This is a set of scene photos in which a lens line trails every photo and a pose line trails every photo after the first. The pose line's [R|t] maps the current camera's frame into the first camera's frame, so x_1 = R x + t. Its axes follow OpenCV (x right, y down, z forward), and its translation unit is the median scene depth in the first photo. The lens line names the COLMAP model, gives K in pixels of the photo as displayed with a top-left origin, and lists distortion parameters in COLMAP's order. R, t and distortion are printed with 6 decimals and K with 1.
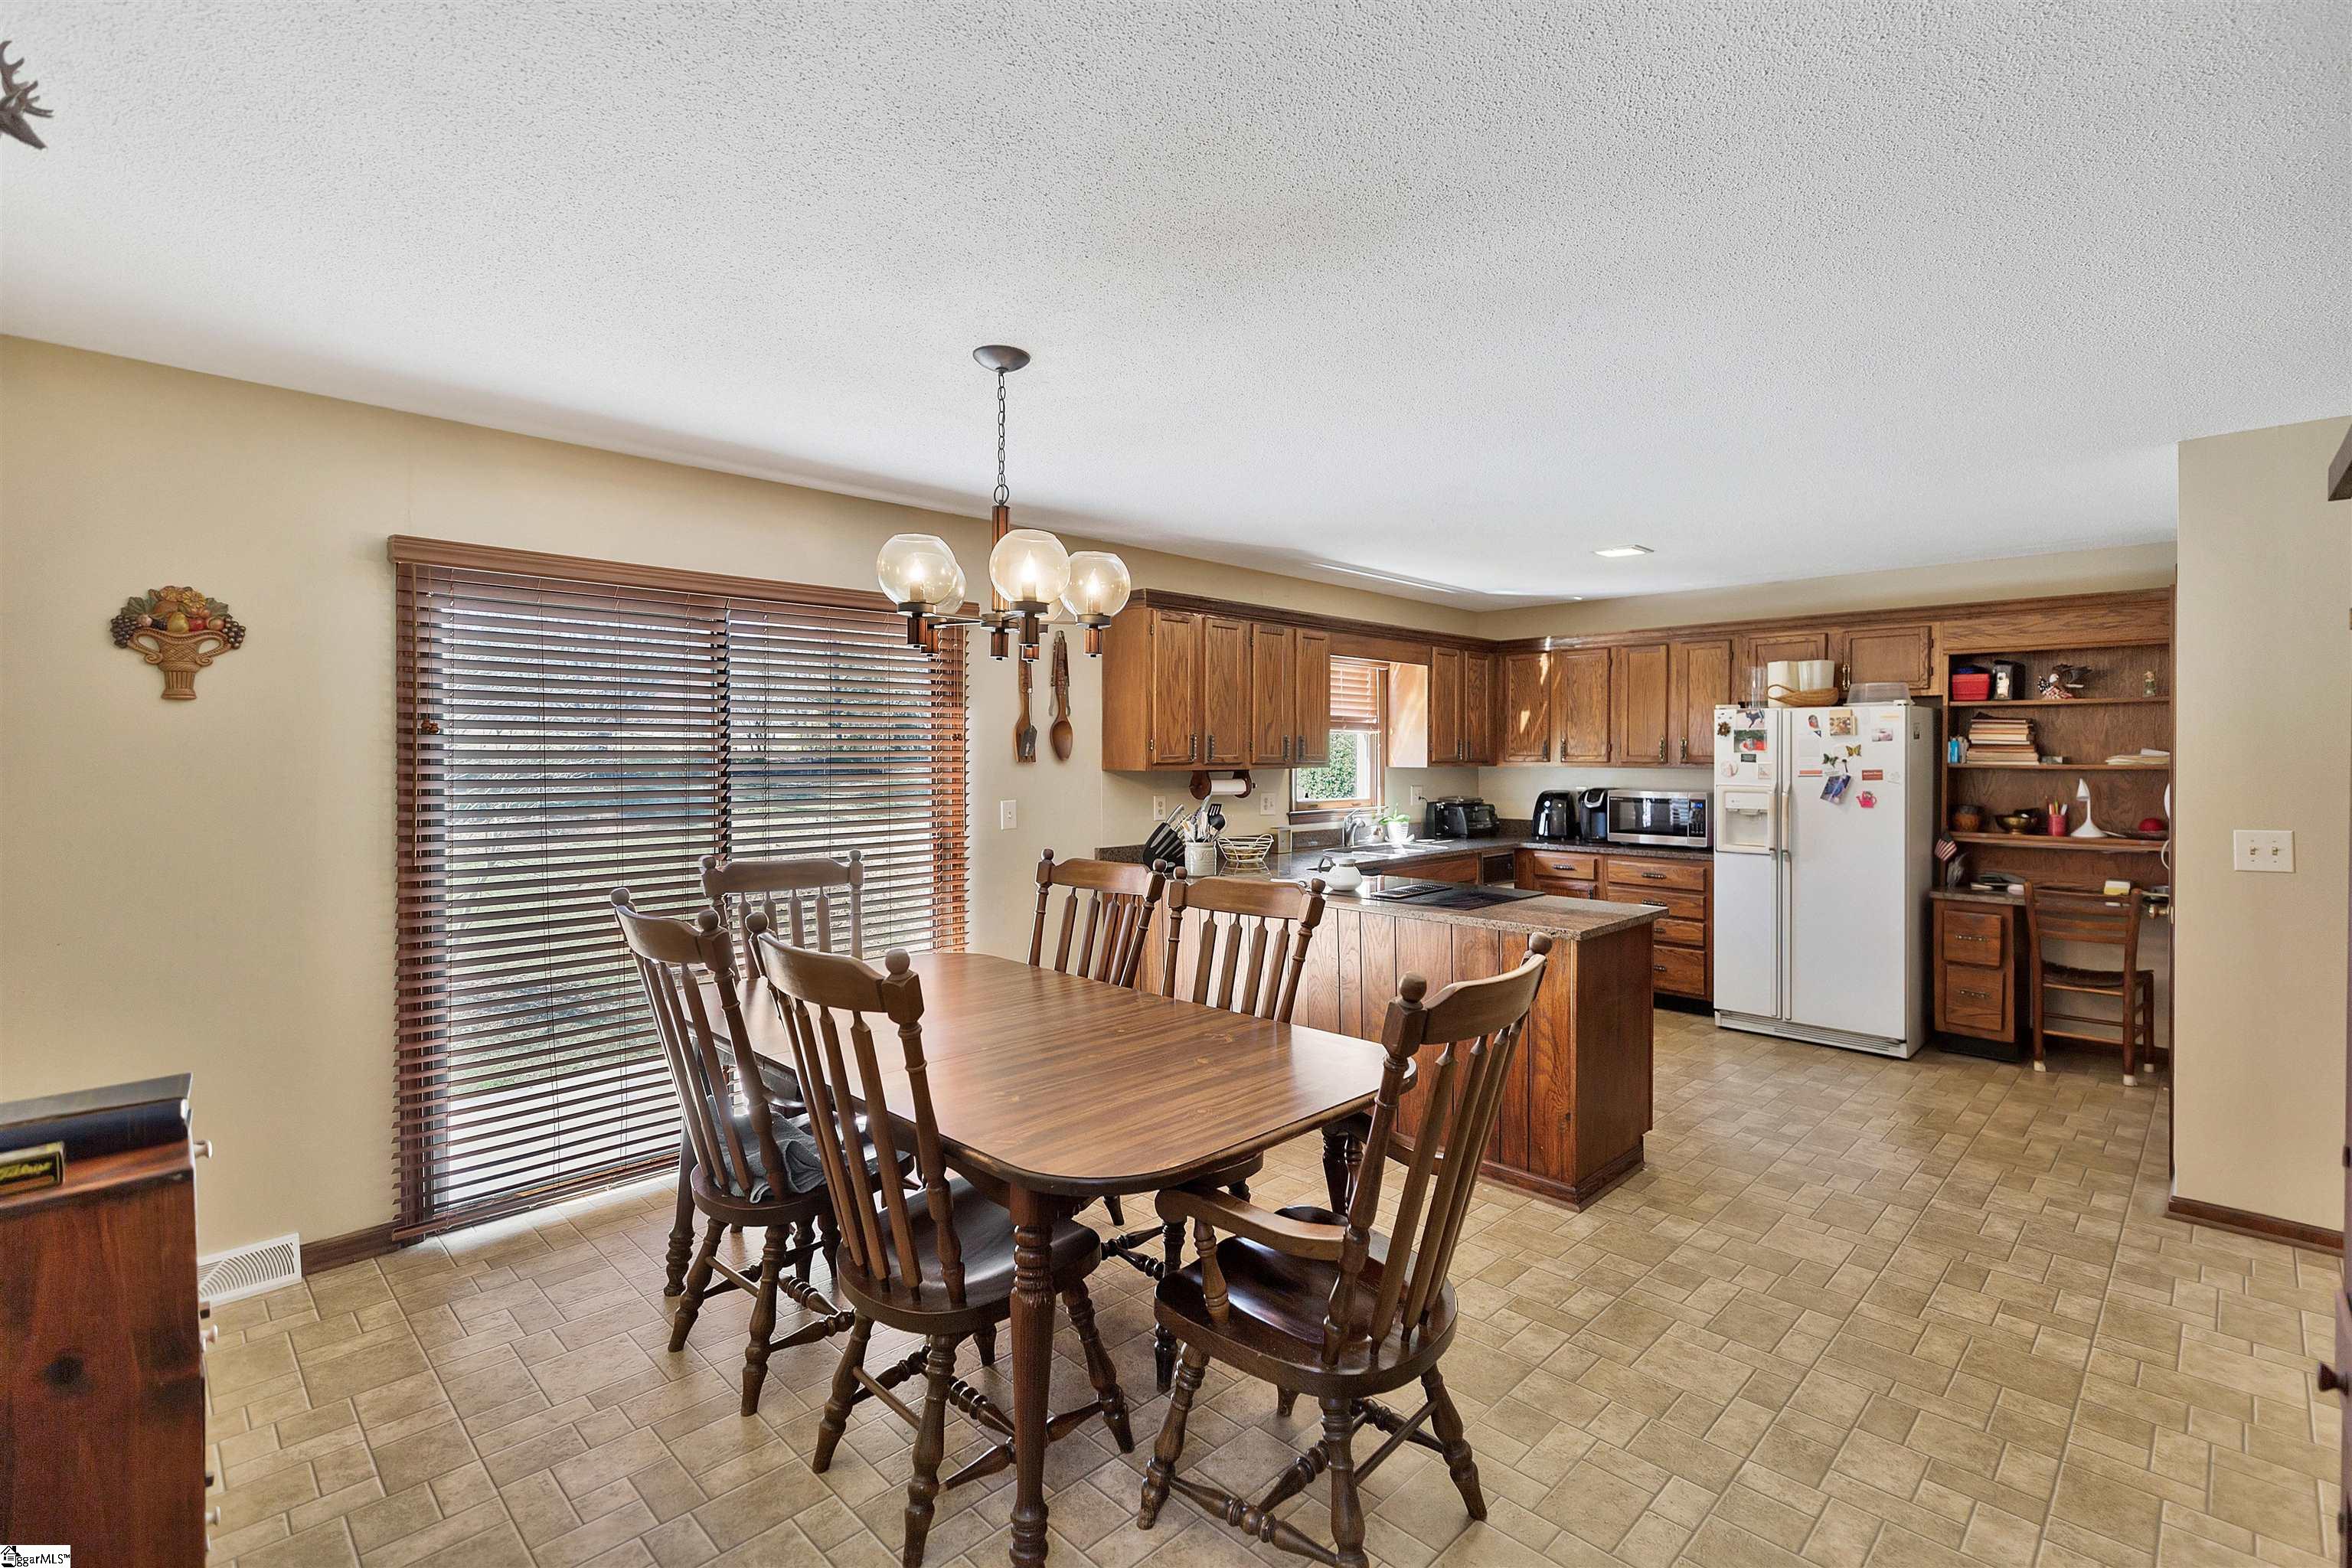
lens RADIAL K [[1073.3, 0, 1184.1], [0, 1073.3, 785.7], [0, 0, 1]] dist [0.003334, 0.000971]
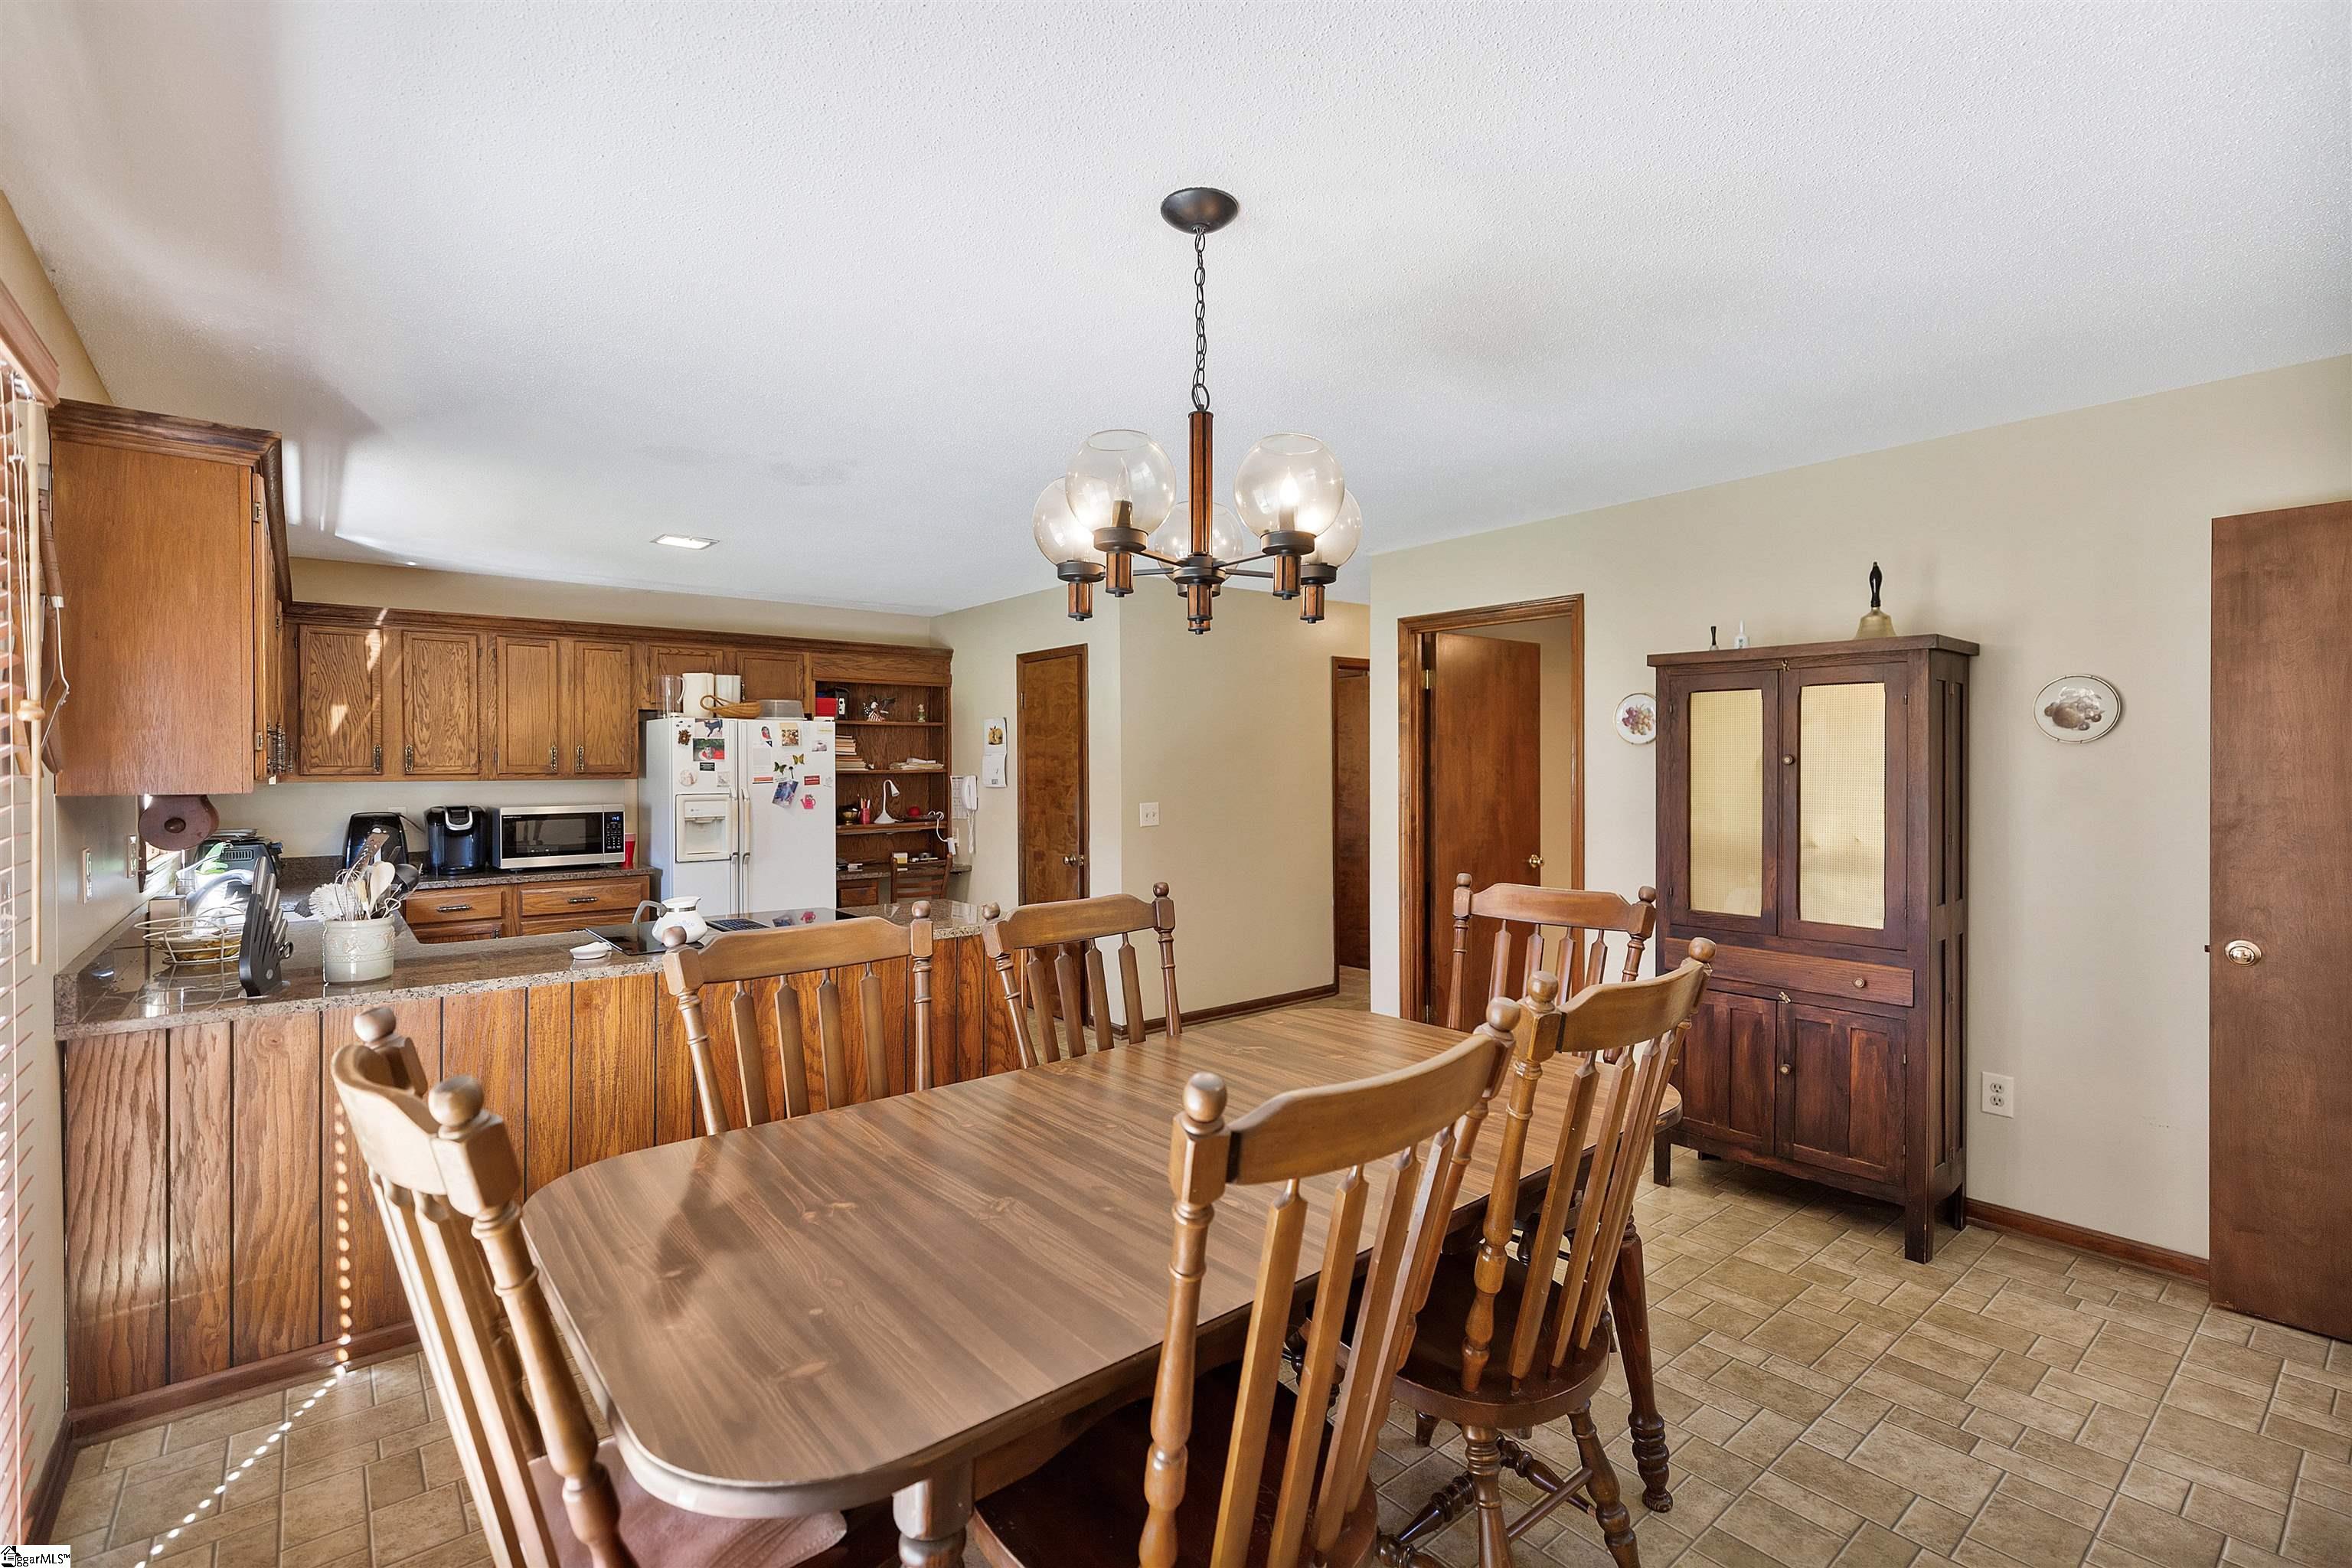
lens RADIAL K [[1073.3, 0, 1177.6], [0, 1073.3, 774.3], [0, 0, 1]] dist [0.003334, 0.000971]
pose [[0.098670, -0.011150, 0.995058, -0.447157], [0.035888, 0.999327, 0.007639, -0.010444], [-0.994473, 0.034957, 0.099004, 0.469316]]
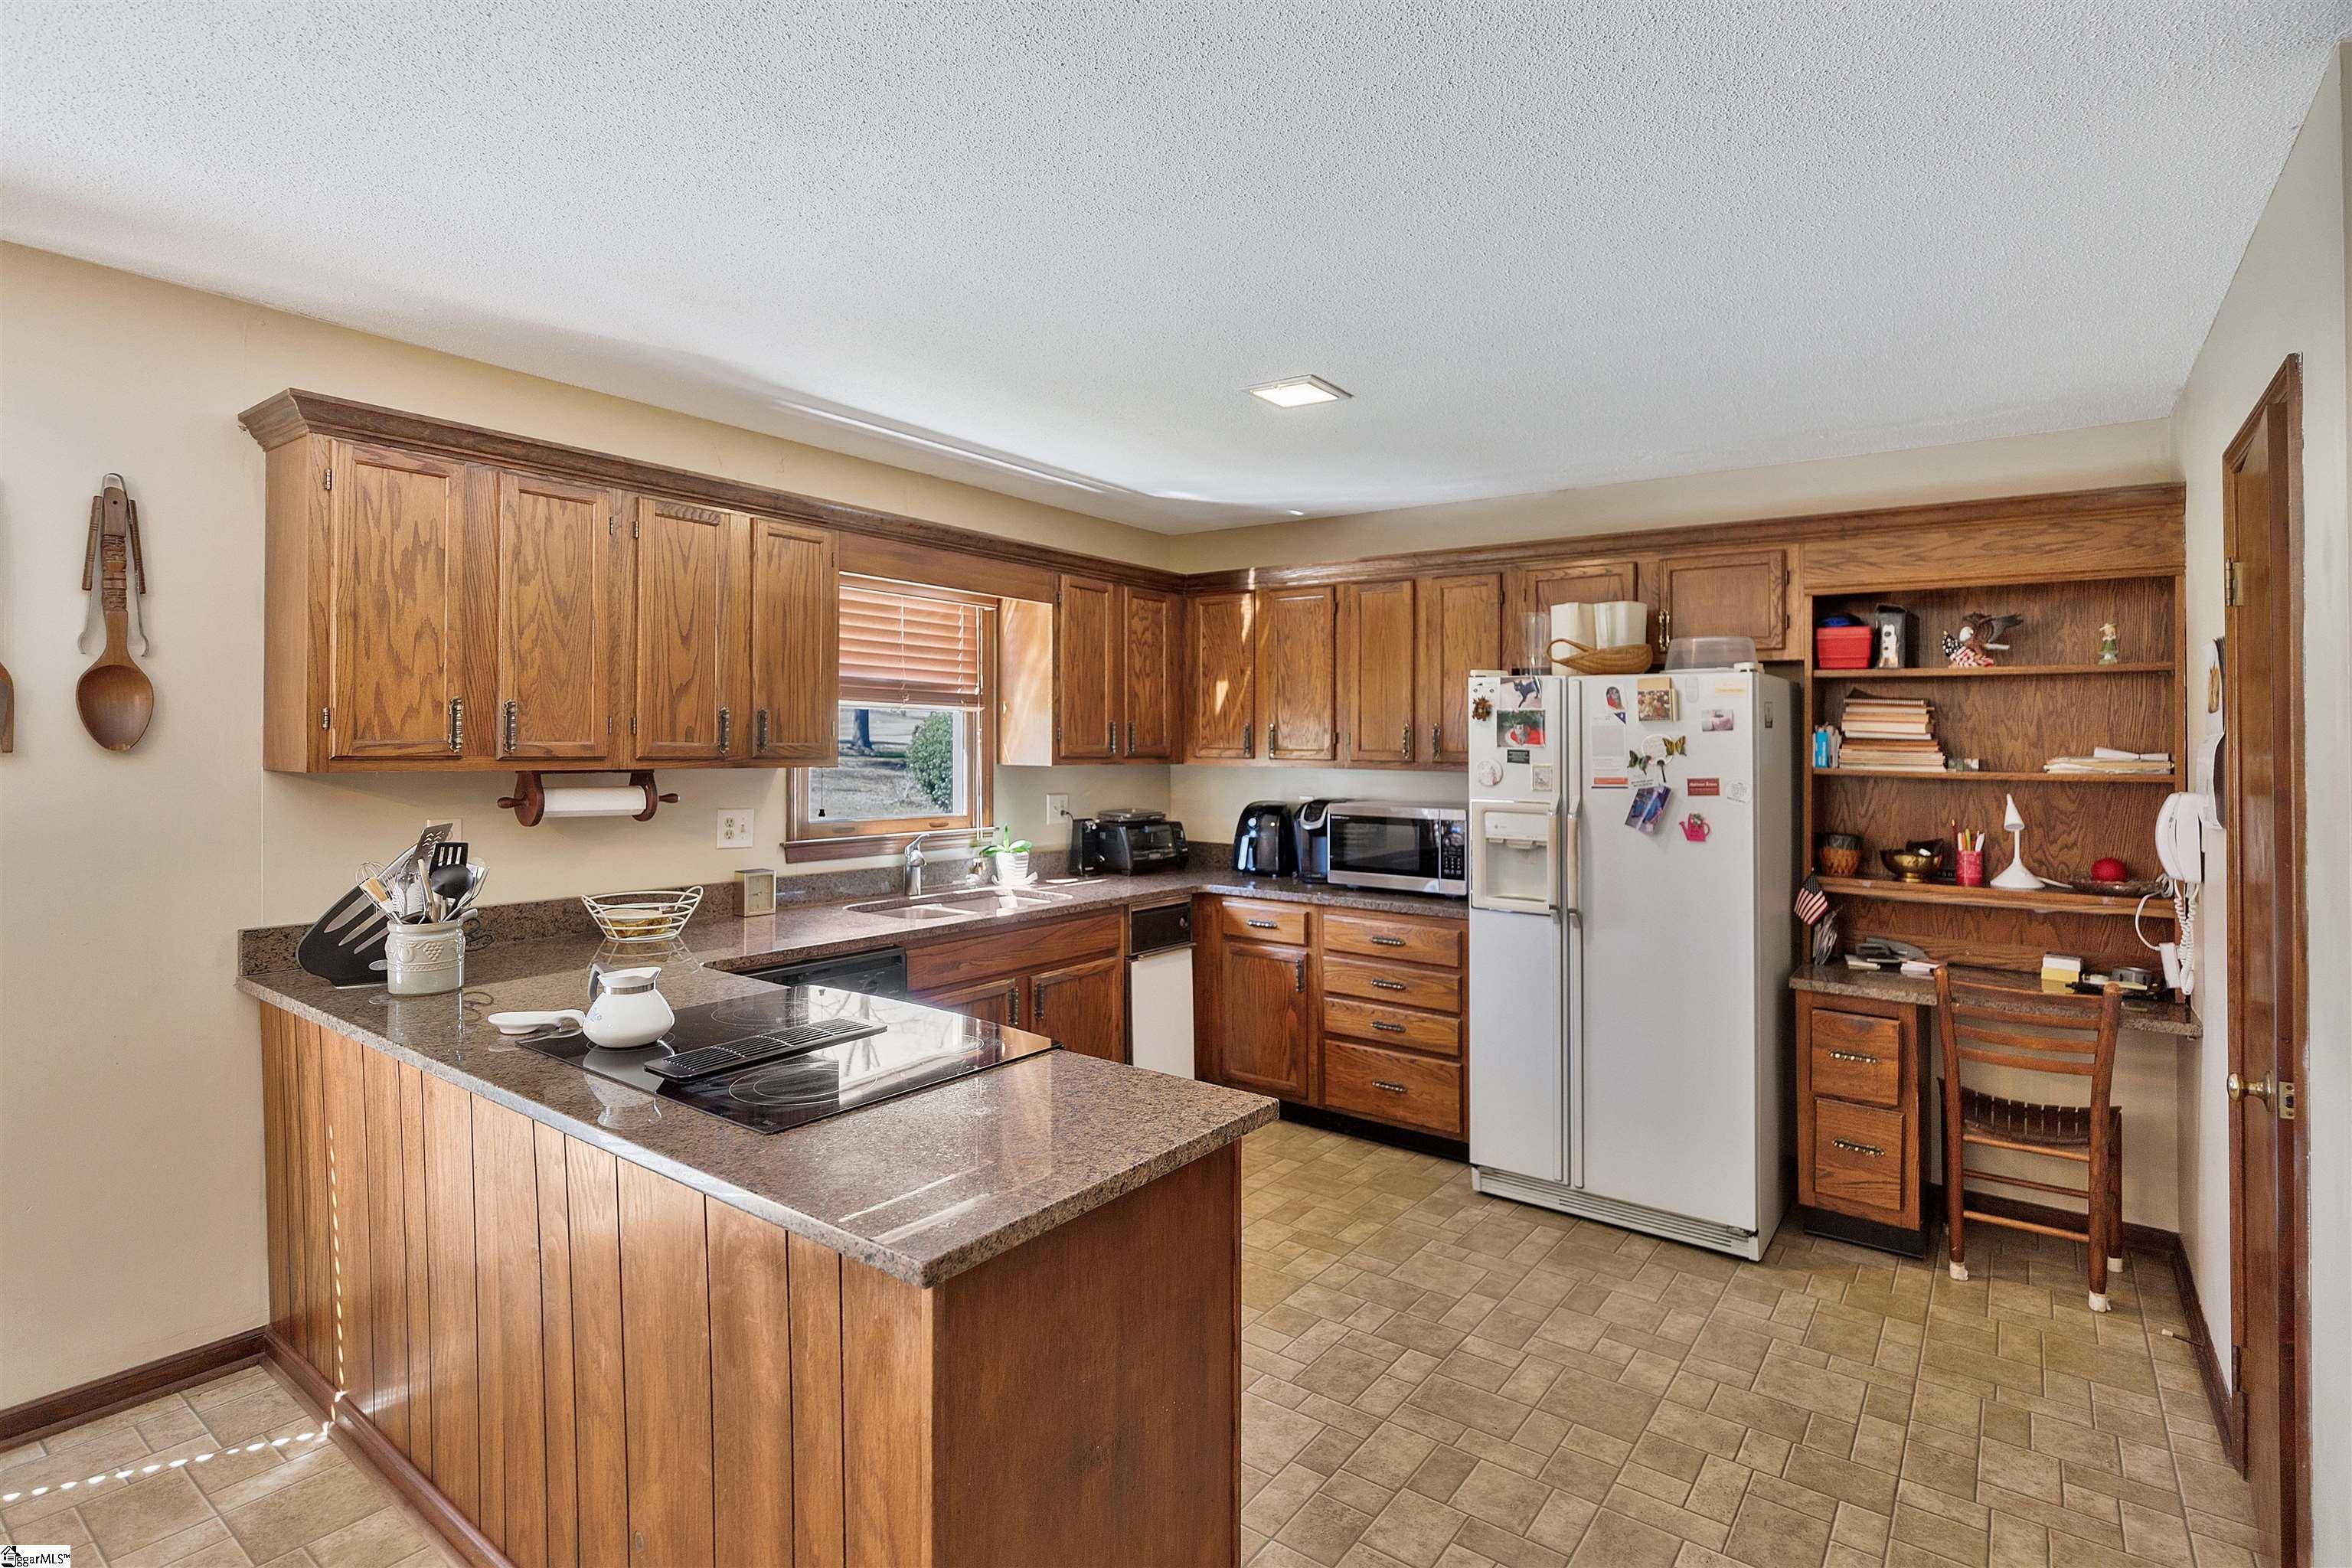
lens RADIAL K [[1151.5, 0, 1197.4], [0, 1151.5, 739.6], [0, 0, 1]] dist [-0.008375, 0.001084]
pose [[0.988044, 0.011534, 0.153739, 0.248033], [-0.006359, 0.999398, -0.034108, -0.012073], [-0.154040, 0.032723, 0.987523, 0.386668]]
